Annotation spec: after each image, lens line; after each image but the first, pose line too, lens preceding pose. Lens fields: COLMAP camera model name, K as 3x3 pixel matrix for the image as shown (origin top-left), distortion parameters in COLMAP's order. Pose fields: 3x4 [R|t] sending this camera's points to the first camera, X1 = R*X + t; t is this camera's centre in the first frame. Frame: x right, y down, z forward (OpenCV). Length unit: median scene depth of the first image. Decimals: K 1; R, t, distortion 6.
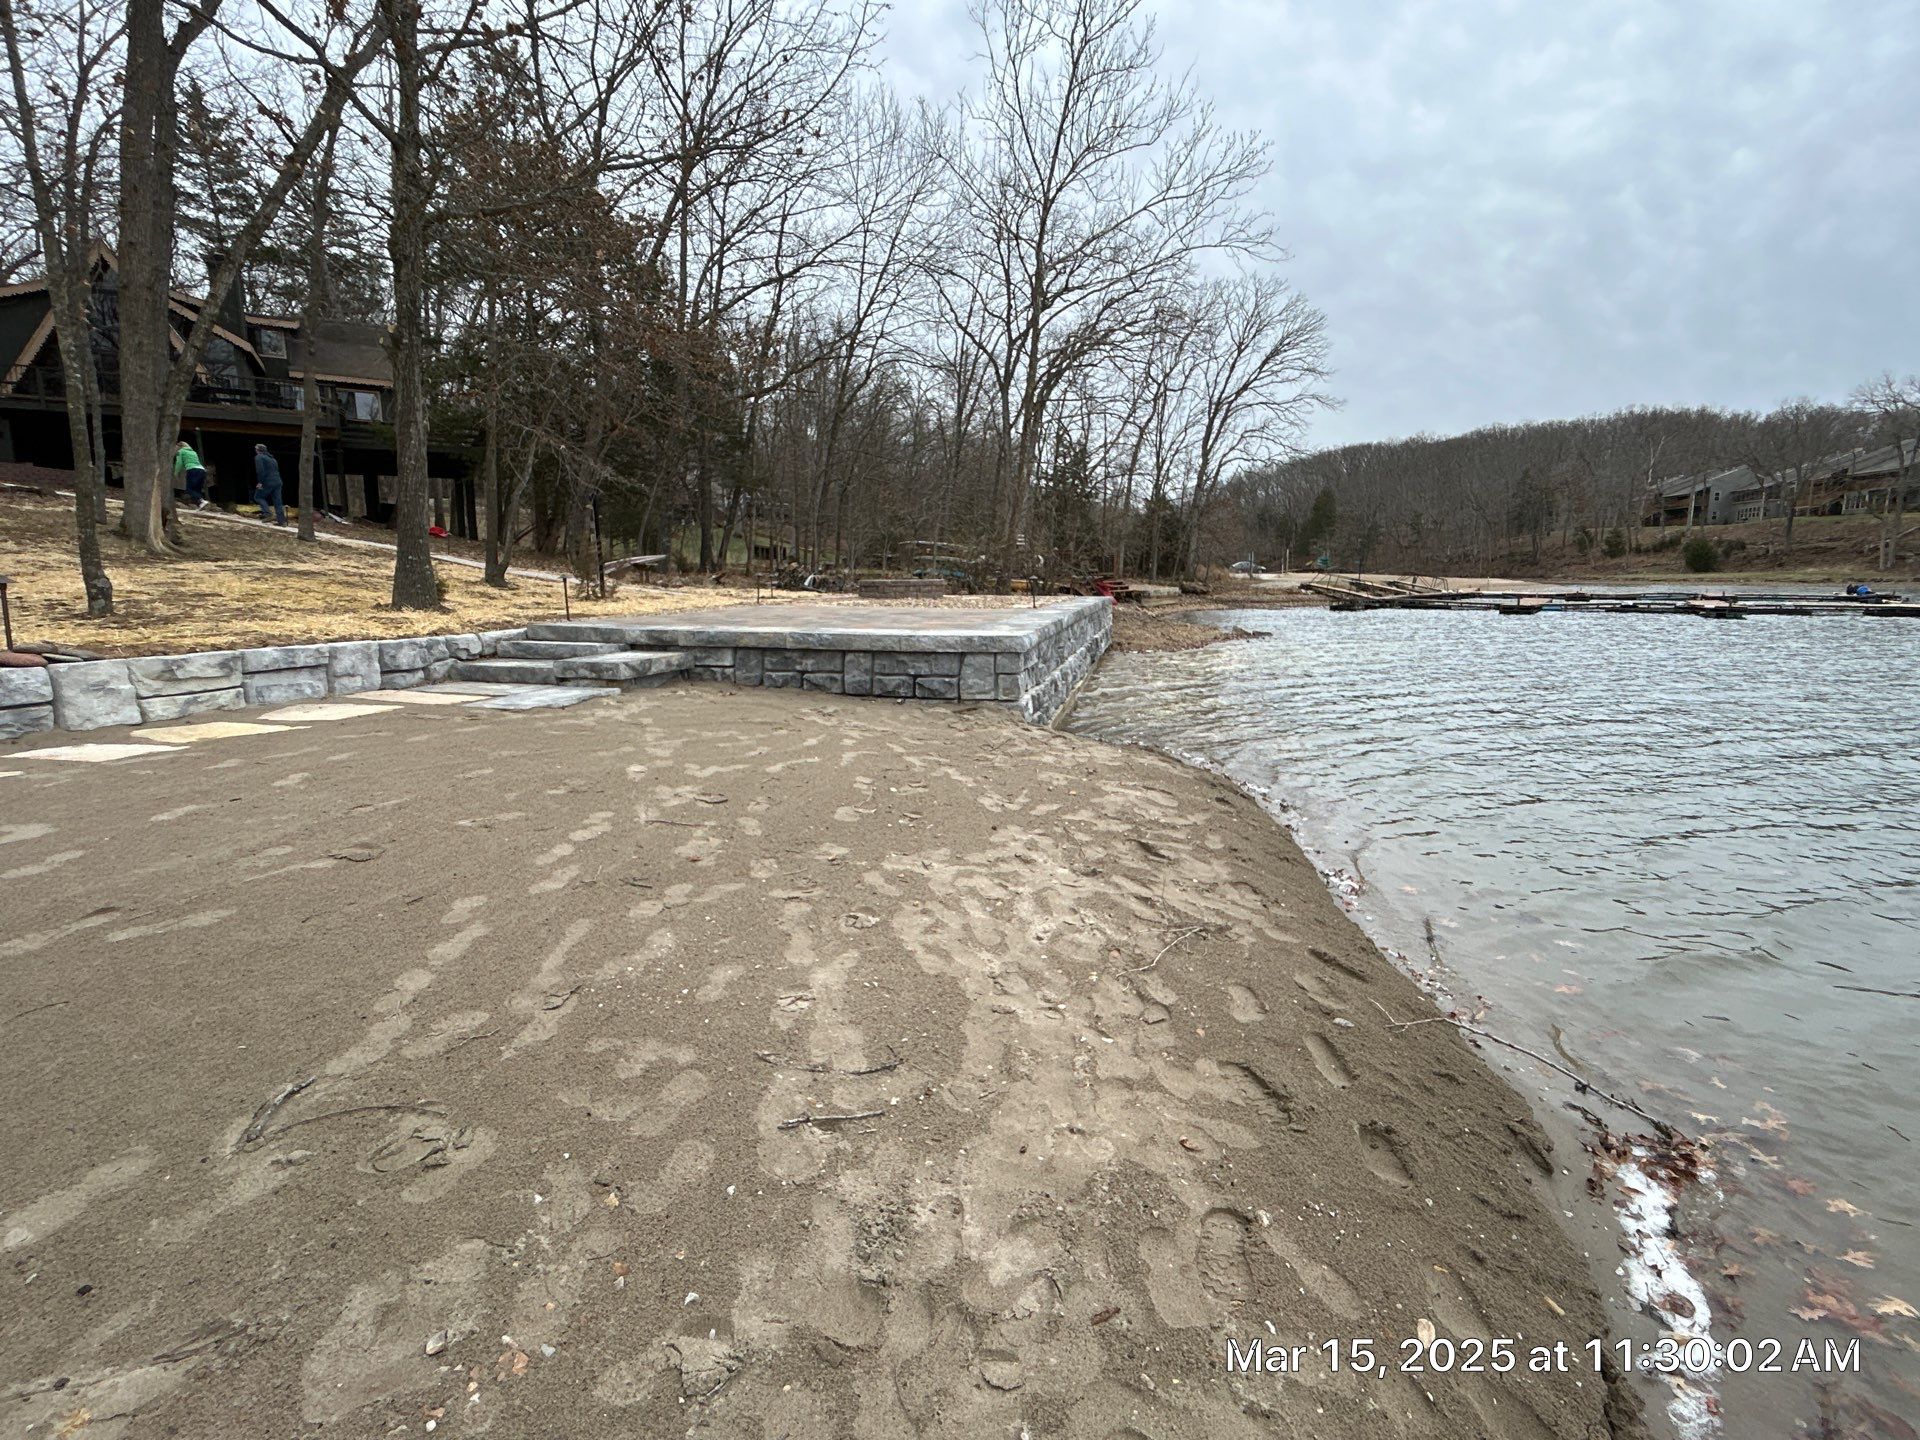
lens RADIAL K [[885.0, 0, 959.0], [0, 885.0, 753.0], [0, 0, 1]] dist [0.001871, 0.000068]
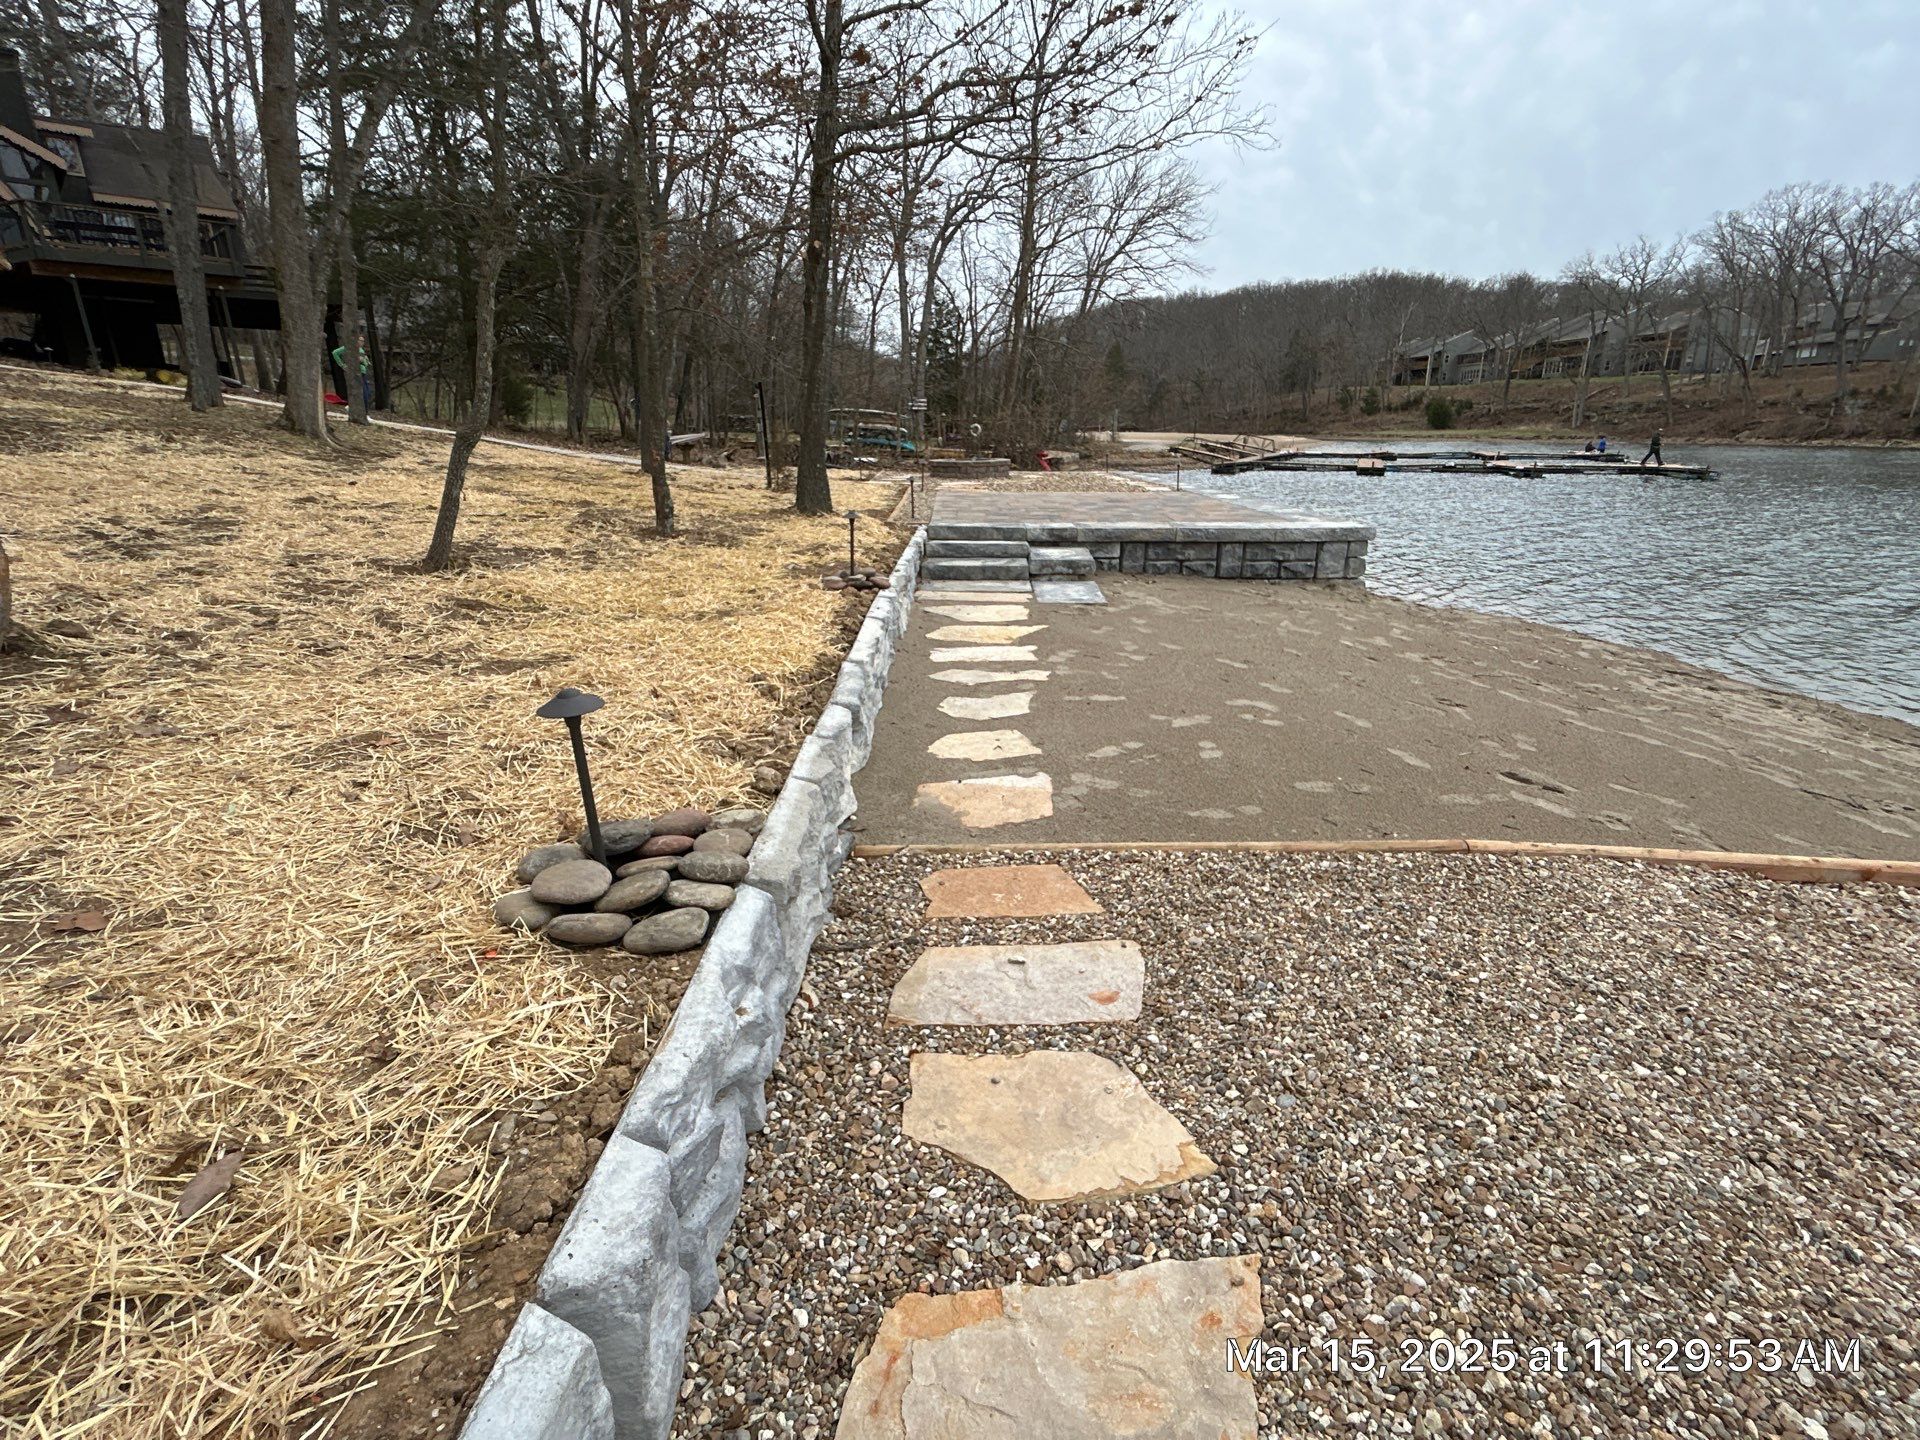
lens RADIAL K [[885.0, 0, 959.0], [0, 885.0, 753.0], [0, 0, 1]] dist [0.001871, 0.000068]
pose [[0.969865, -0.086842, 0.227642, -0.149503], [0.051318, 0.986173, 0.157572, -0.007110], [-0.238179, -0.141141, 0.960911, -0.028738]]
